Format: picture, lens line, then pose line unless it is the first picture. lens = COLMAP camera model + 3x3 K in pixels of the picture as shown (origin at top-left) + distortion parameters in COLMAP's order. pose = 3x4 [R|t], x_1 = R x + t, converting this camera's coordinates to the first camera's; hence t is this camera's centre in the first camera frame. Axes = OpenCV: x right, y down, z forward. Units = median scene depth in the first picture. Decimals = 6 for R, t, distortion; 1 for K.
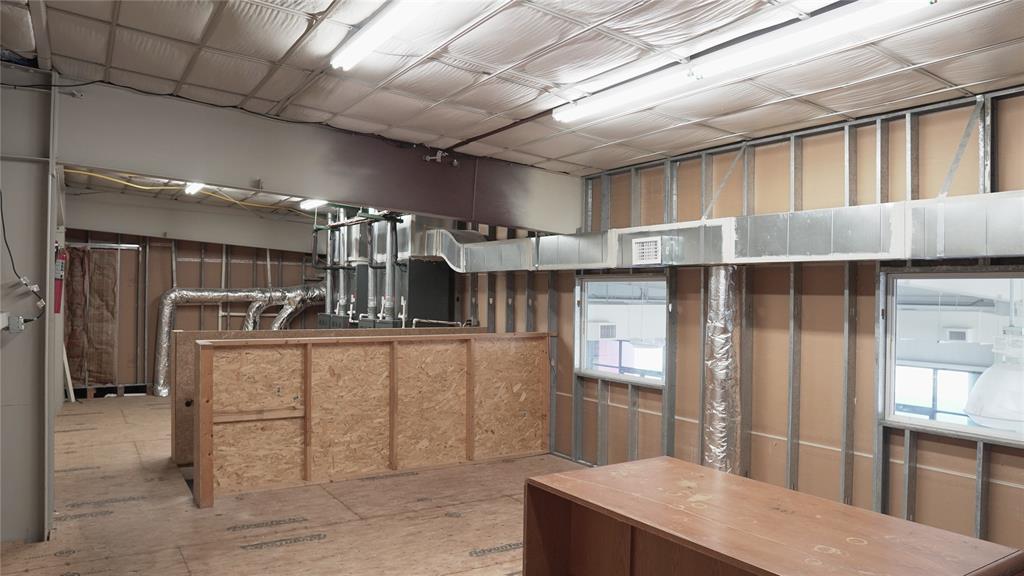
lens RADIAL K [[713.4, 0, 512.0], [0, 713.4, 288.0], [0, 0, 1]] dist [-0.107991, 0.067168]
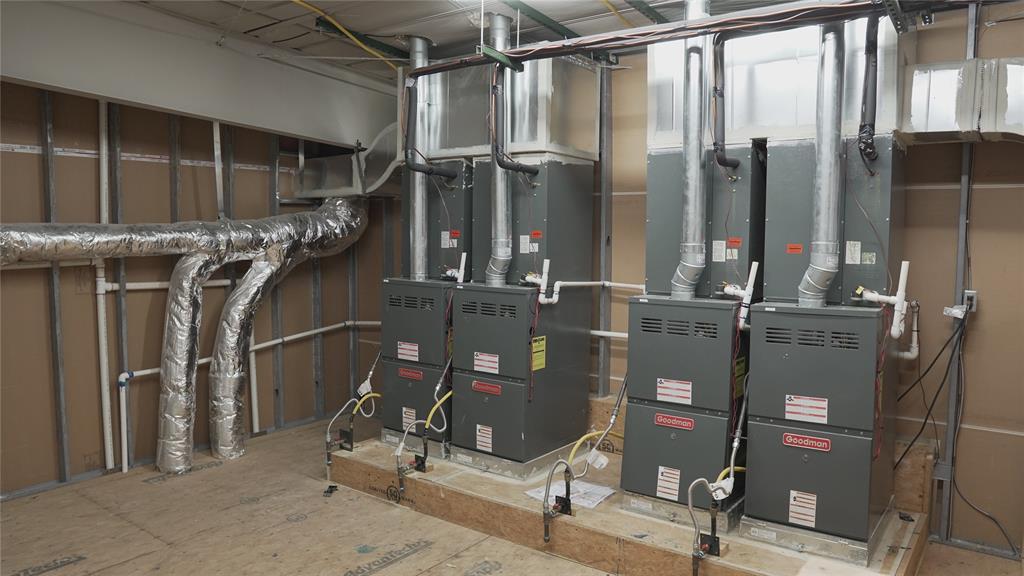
lens RADIAL K [[713.4, 0, 512.0], [0, 713.4, 288.0], [0, 0, 1]] dist [-0.107991, 0.067168]
pose [[0.934897, -0.036879, 0.352997, -0.333260], [0.004960, 0.995847, 0.090905, 0.002403], [-0.354884, -0.083236, 0.931198, 0.541406]]
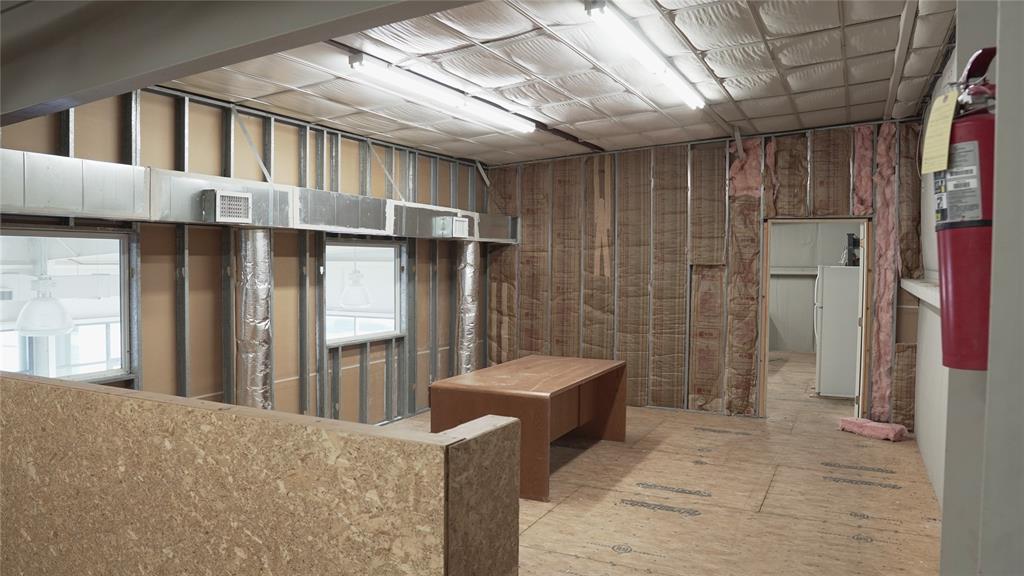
lens RADIAL K [[713.4, 0, 512.0], [0, 713.4, 288.0], [0, 0, 1]] dist [-0.107991, 0.067168]
pose [[-0.518215, -0.051305, 0.853710, -1.546768], [-0.023390, 0.998676, 0.045818, -0.002394], [-0.854931, 0.003776, -0.518729, 2.479506]]
